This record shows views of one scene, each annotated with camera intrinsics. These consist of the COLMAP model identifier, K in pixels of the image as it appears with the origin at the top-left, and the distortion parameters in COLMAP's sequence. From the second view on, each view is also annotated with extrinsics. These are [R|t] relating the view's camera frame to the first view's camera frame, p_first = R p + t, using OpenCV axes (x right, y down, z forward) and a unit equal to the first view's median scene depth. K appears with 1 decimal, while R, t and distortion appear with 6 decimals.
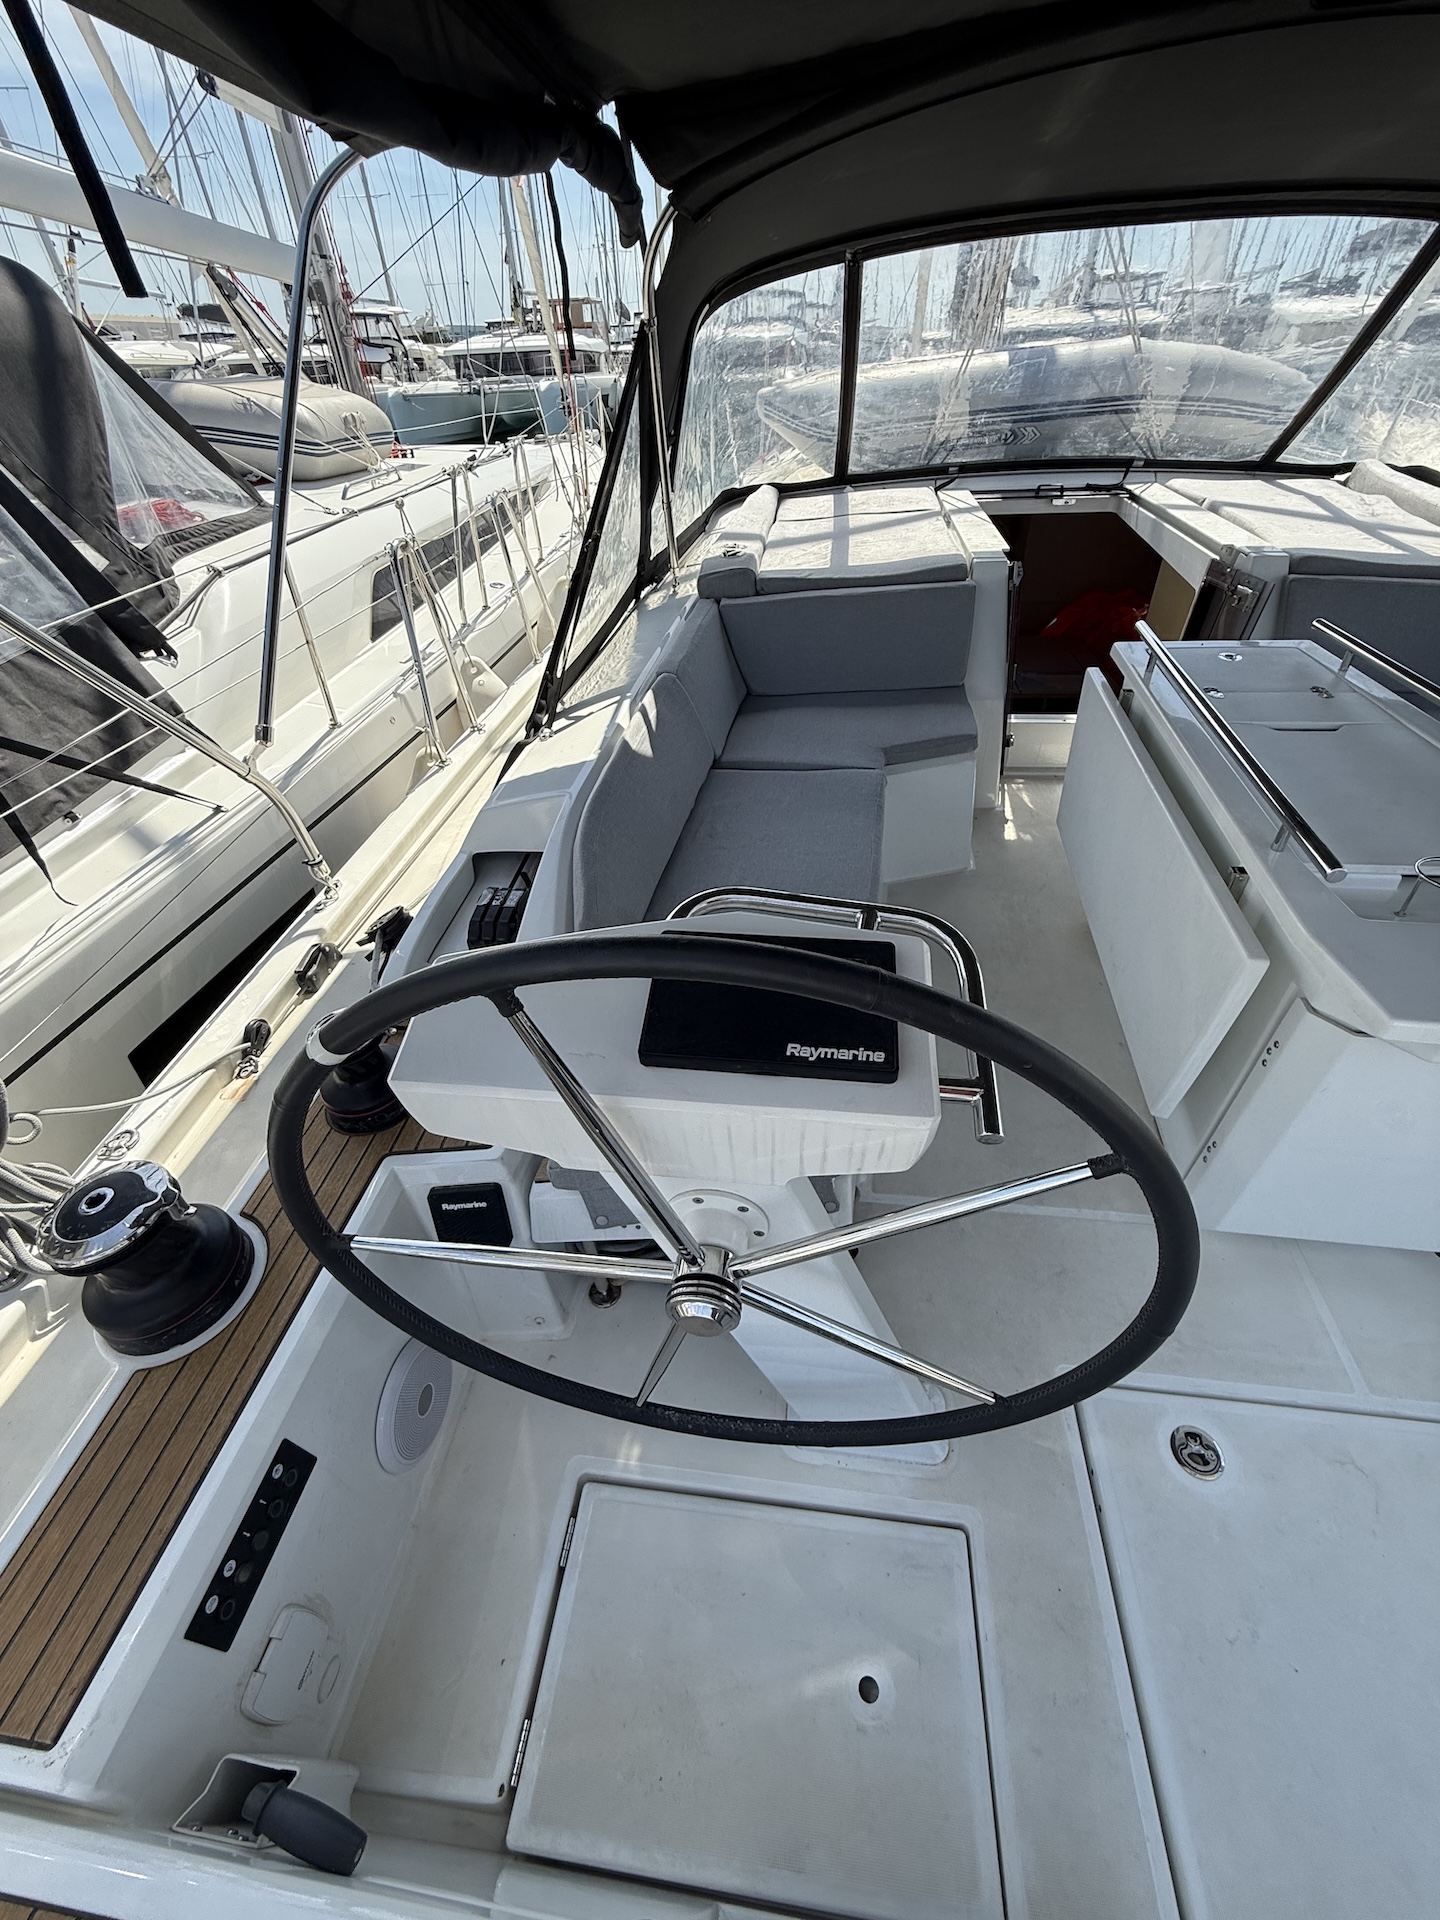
lens RADIAL K [[772.2, 0, 744.8], [0, 772.2, 936.8], [0, 0, 1]] dist [0.010012, -0.000377]
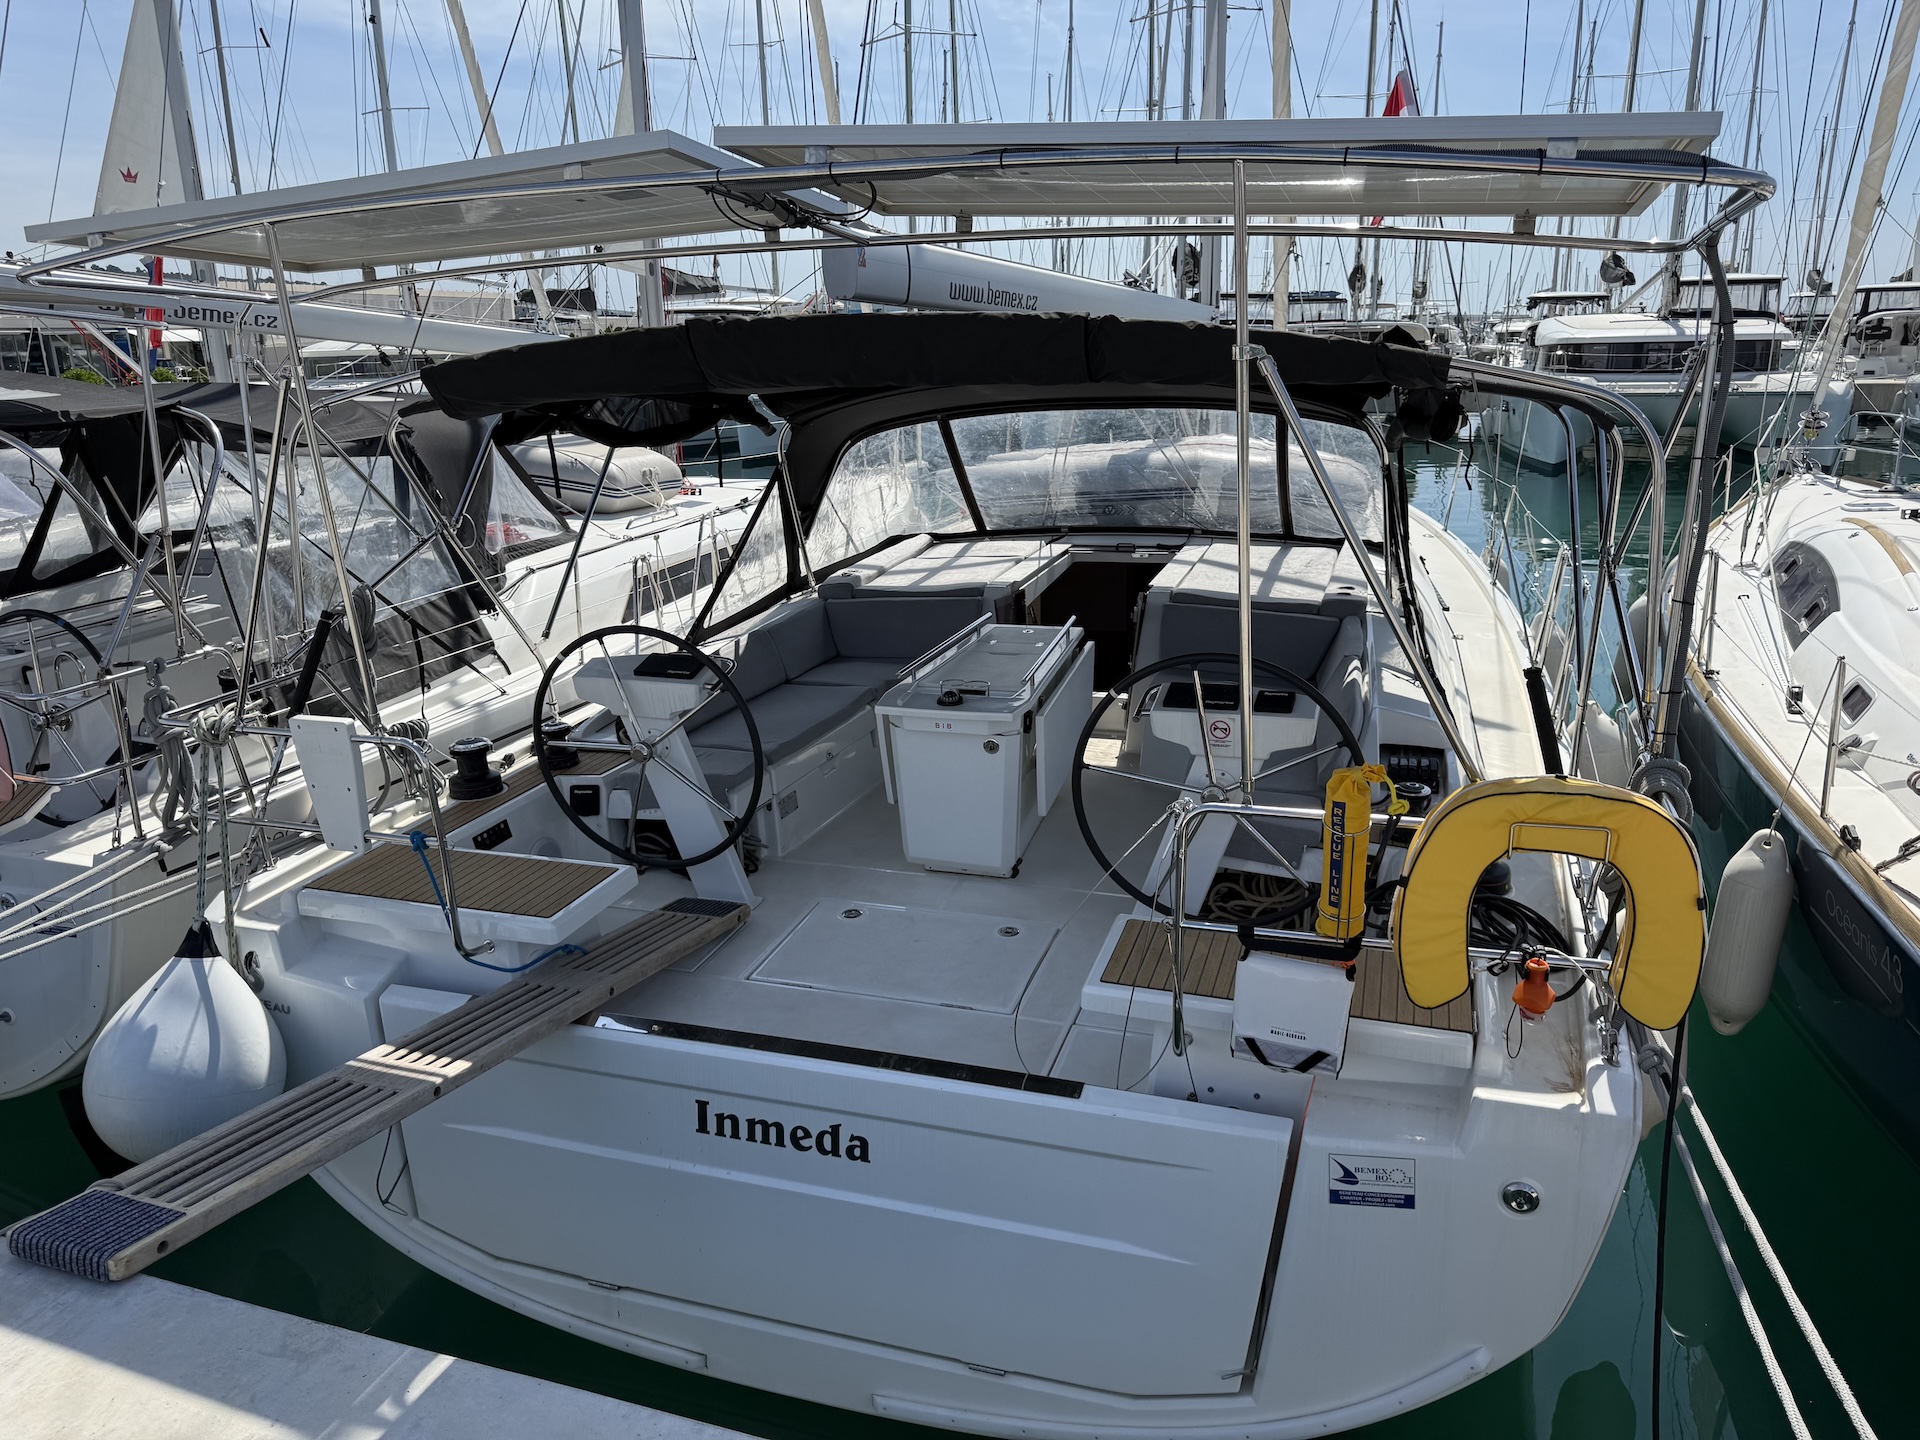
lens RADIAL K [[1350.3, 0, 960.0], [0, 1350.3, 720.0], [0, 0, 1]] dist [0.107506, -0.000308]
pose [[0.978201, 0.068532, -0.196026, 0.627471], [-0.135467, 0.926051, -0.352247, 0.581417], [0.157390, 0.371123, 0.915148, -1.110741]]
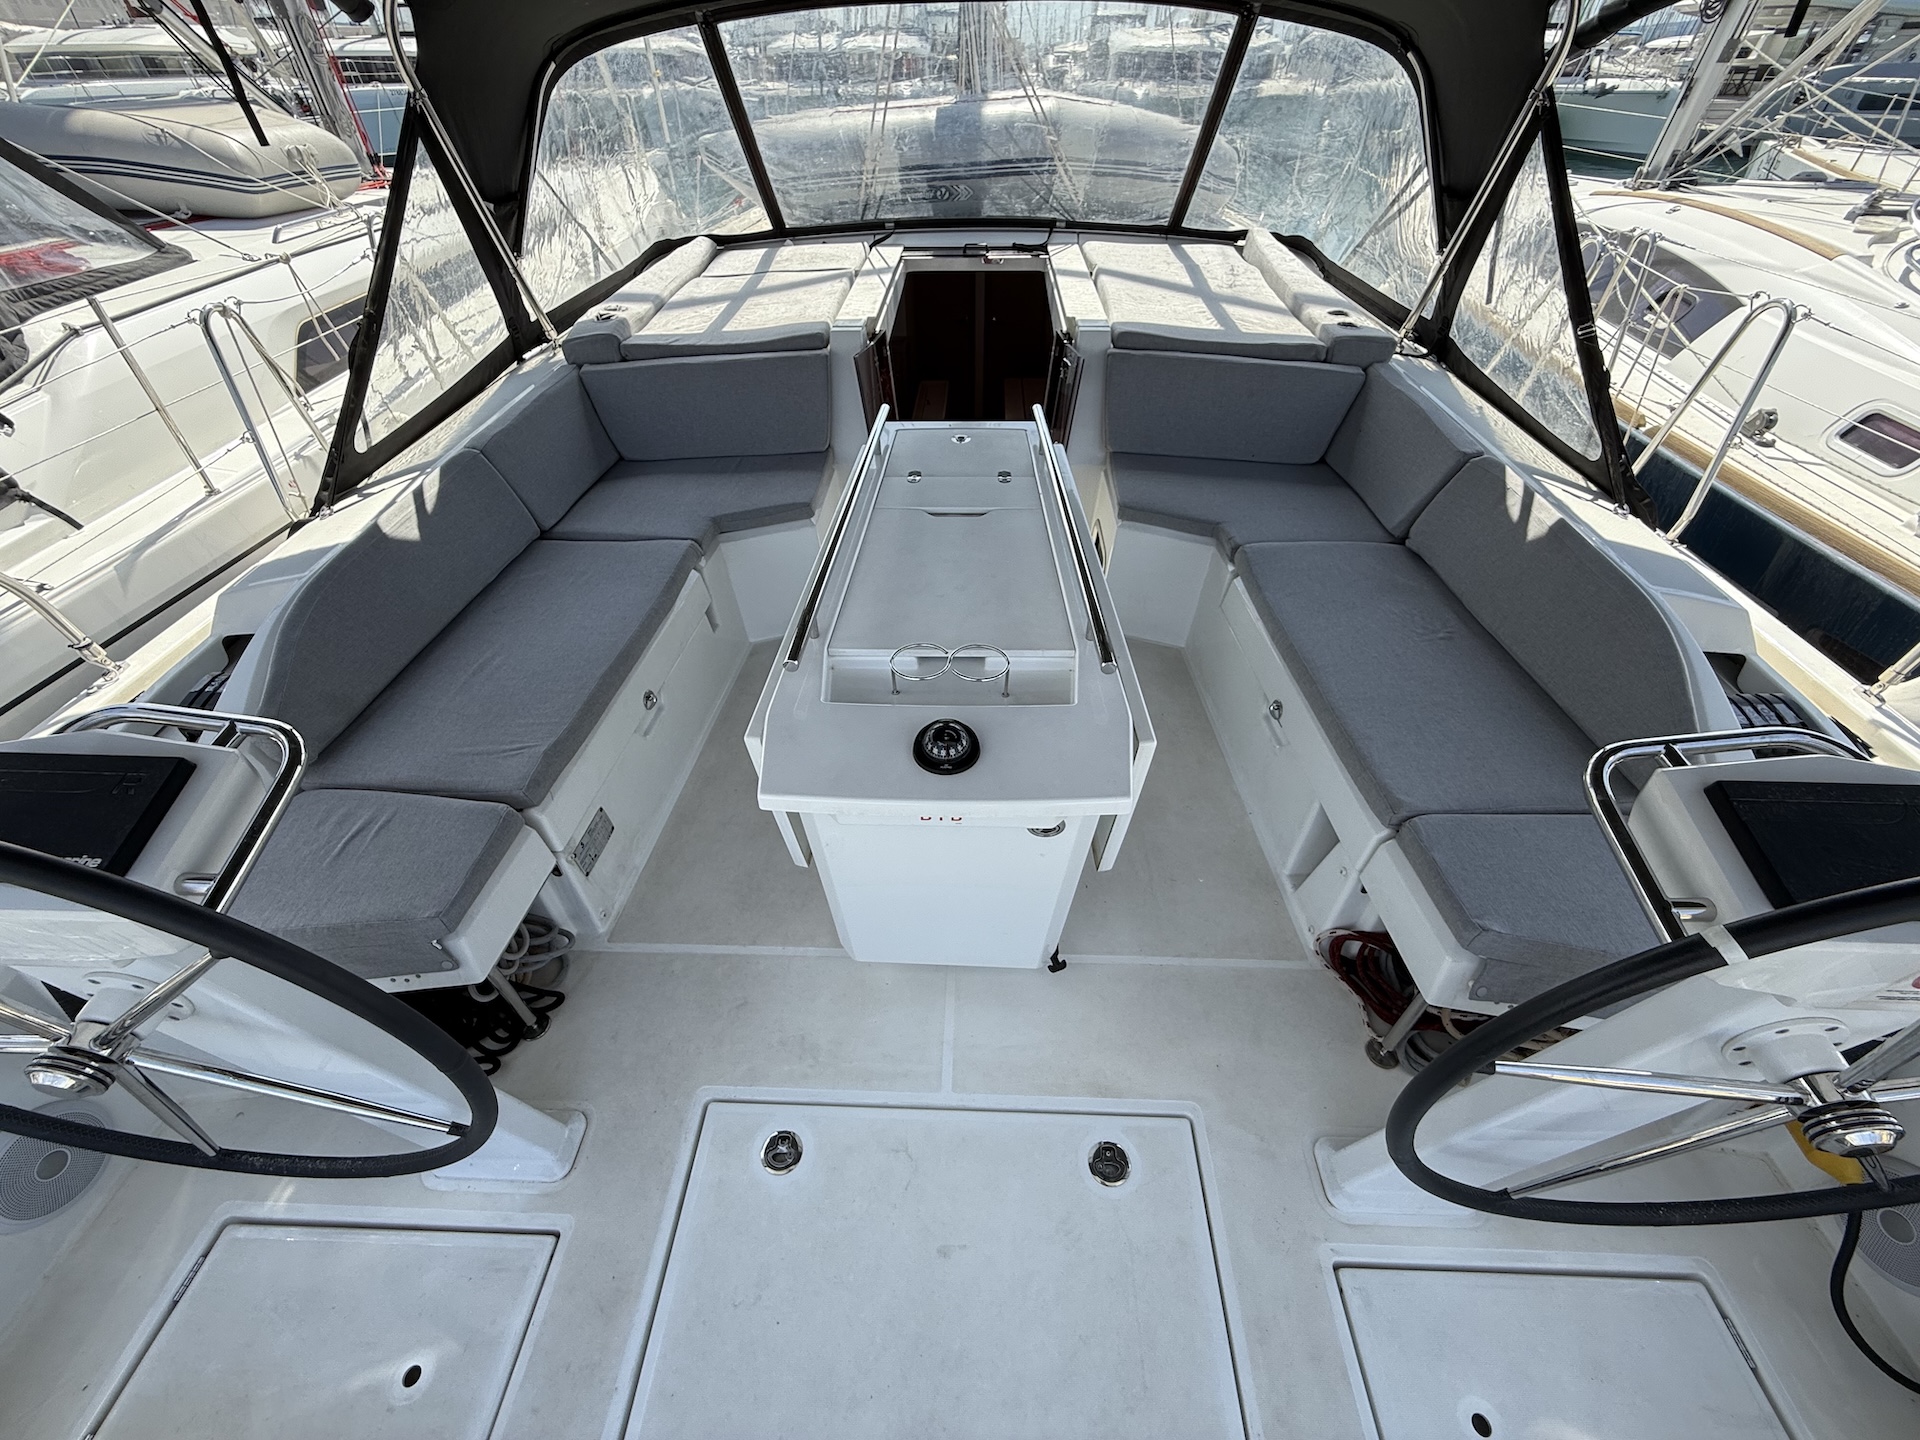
lens RADIAL K [[762.0, 0, 964.3], [0, 762.0, 709.8], [0, 0, 1]] dist [0.000699, -0.000206]
pose [[0.996195, -0.032885, 0.080713, 0.293363], [0.028176, 0.997872, 0.058803, -0.024025], [-0.082475, -0.056305, 0.995001, -0.047839]]
